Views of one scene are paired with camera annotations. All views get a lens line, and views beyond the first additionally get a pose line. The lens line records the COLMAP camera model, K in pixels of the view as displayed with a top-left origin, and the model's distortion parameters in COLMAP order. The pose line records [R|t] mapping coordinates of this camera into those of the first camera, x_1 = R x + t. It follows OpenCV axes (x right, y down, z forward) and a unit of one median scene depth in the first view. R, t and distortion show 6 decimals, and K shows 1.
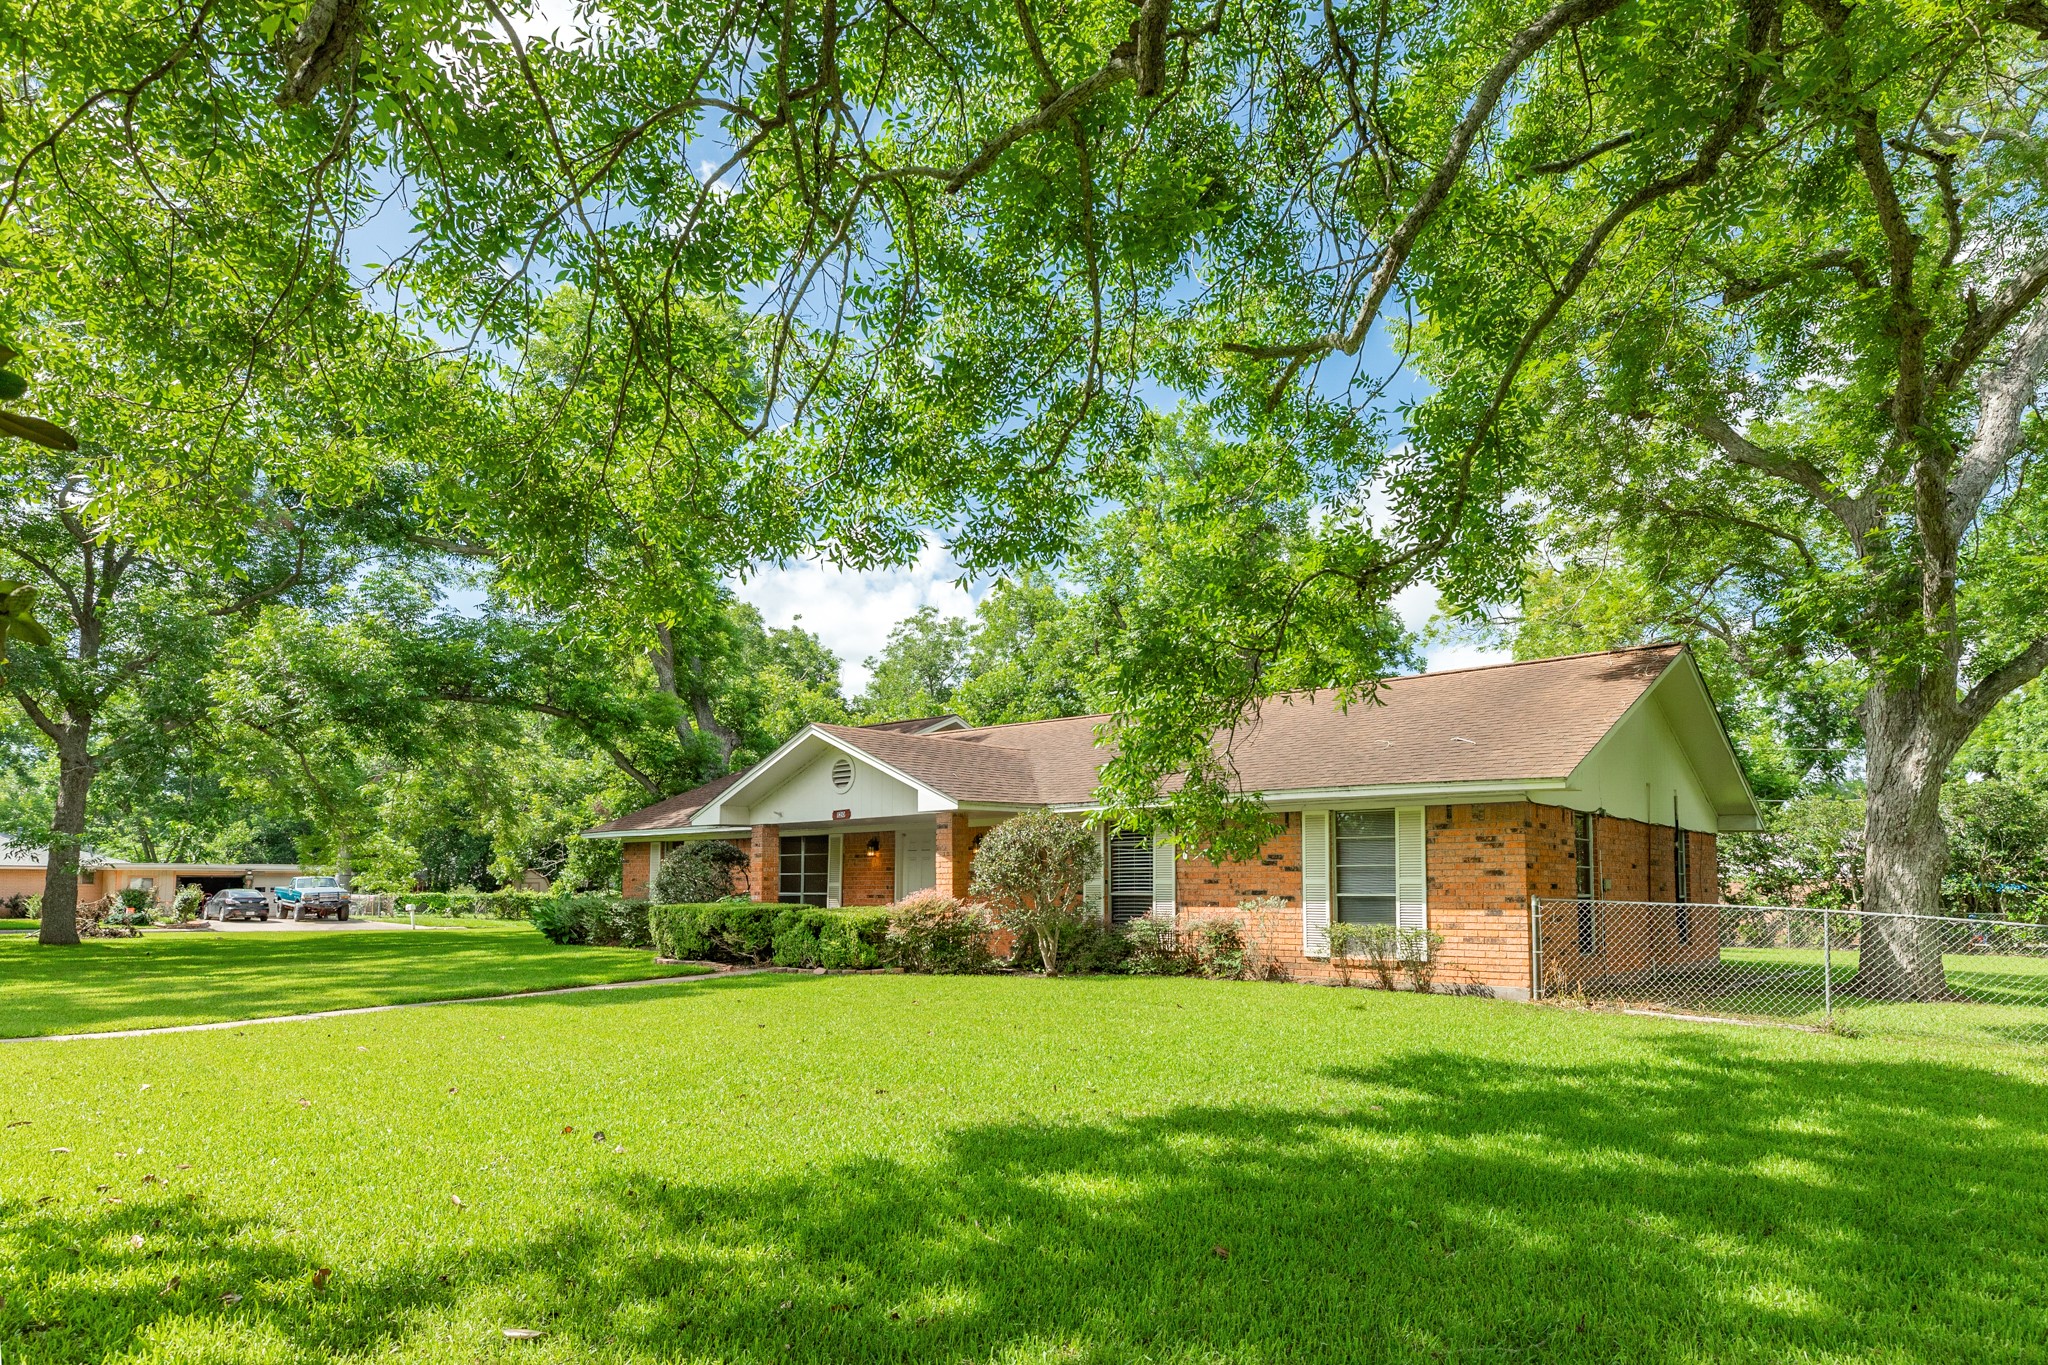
lens RADIAL K [[1179.3, 0, 1029.1], [0, 1179.3, 690.9], [0, 0, 1]] dist [0.003659, -0.000185]
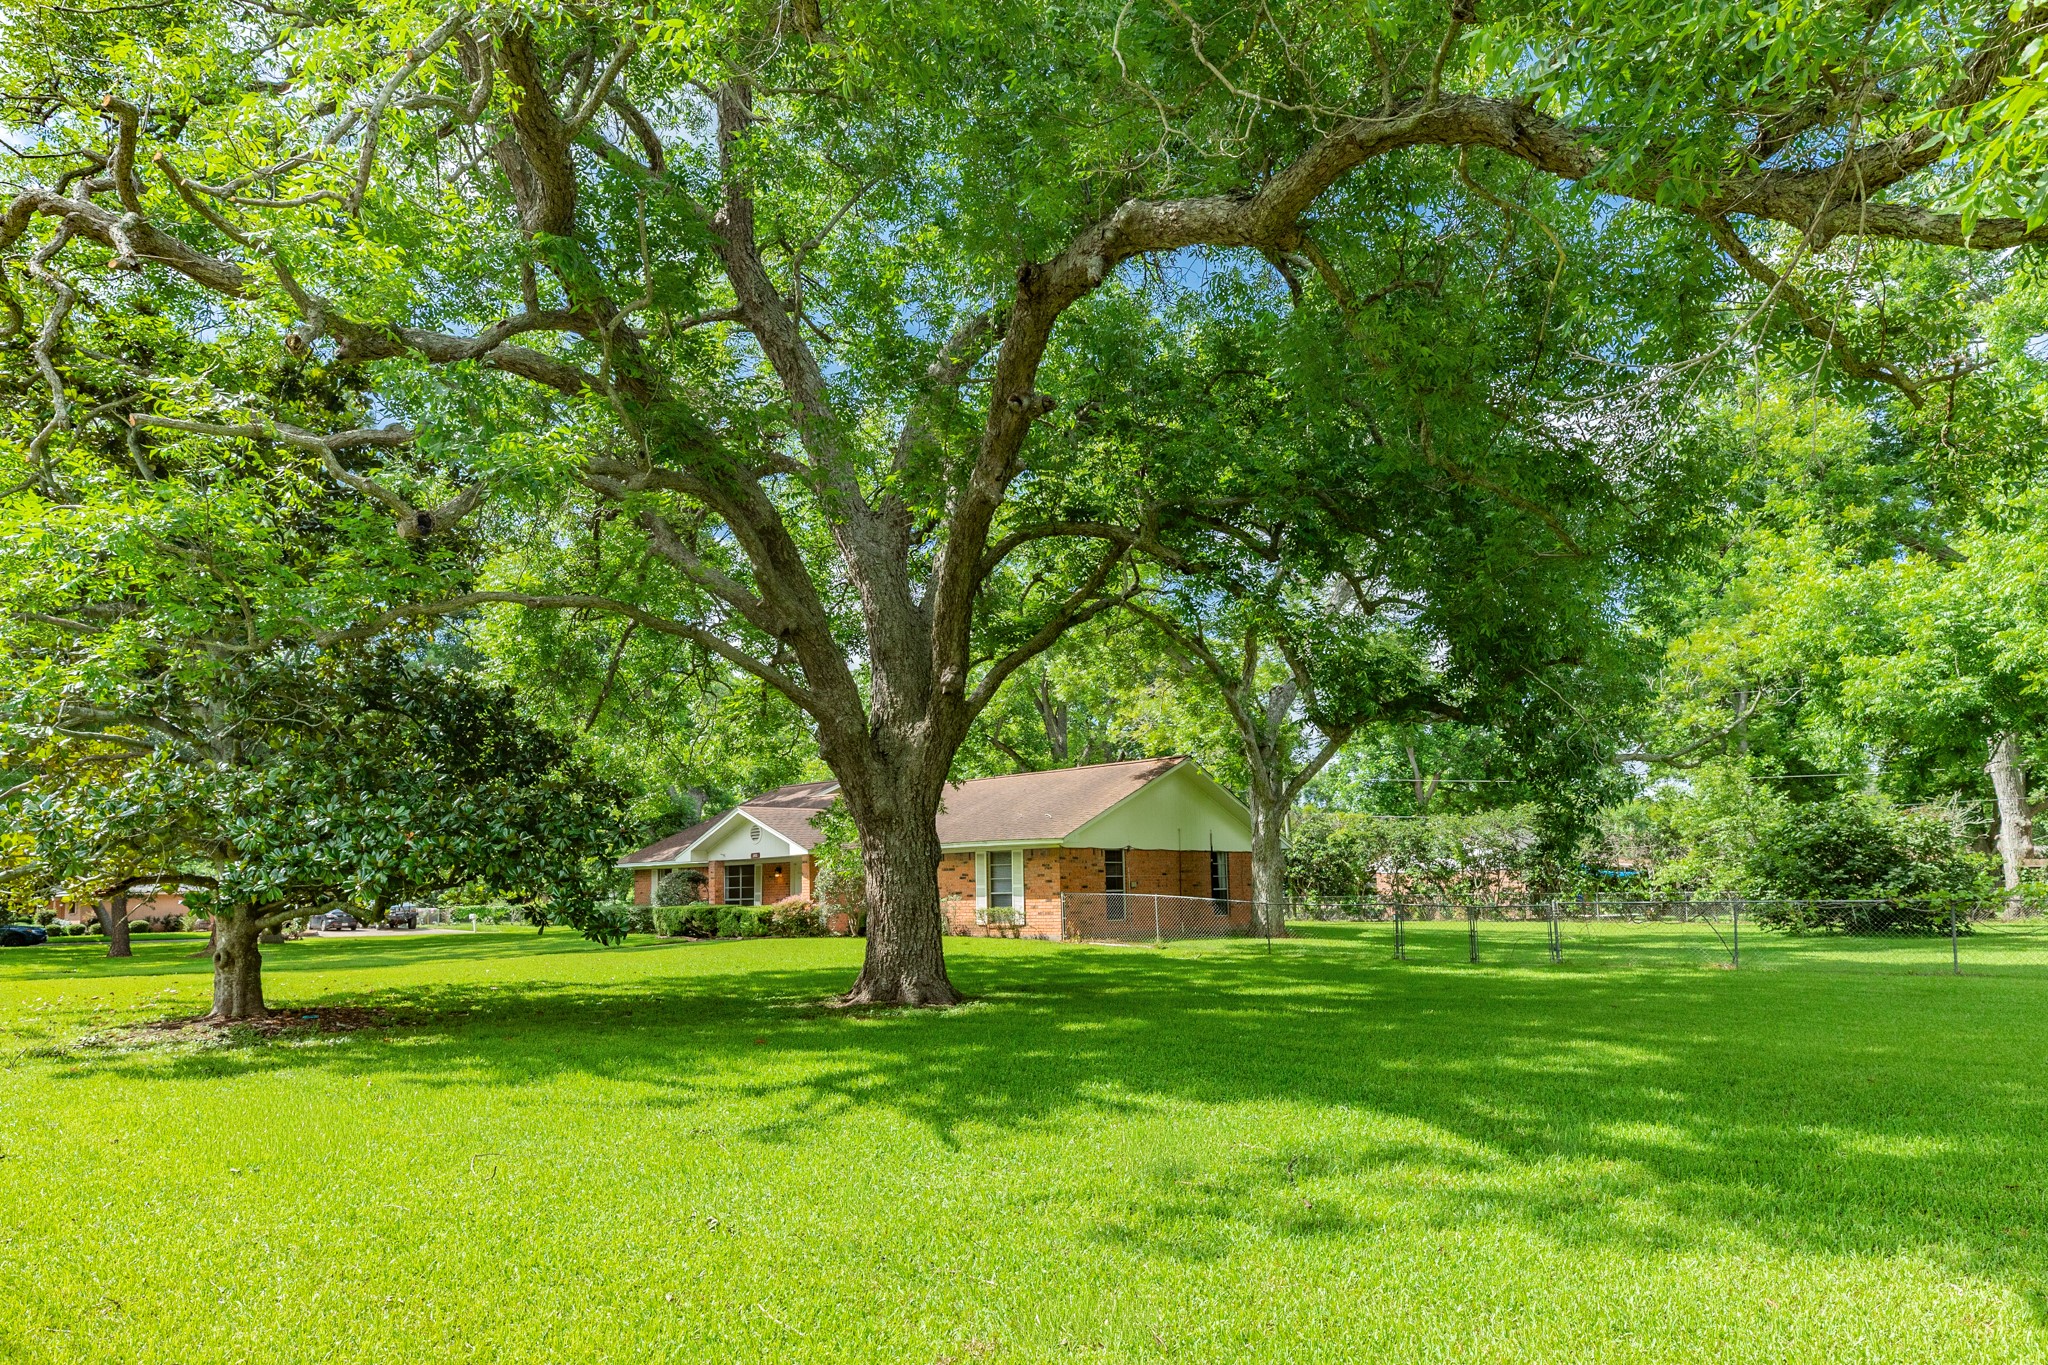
lens RADIAL K [[1240.2, 0, 1019.5], [0, 1240.2, 675.6], [0, 0, 1]] dist [0.006718, -0.000197]
pose [[0.999502, -0.026356, -0.017335, 0.299994], [0.026287, 0.999646, -0.004194, -0.159977], [0.017439, 0.003737, 0.999841, -0.947751]]
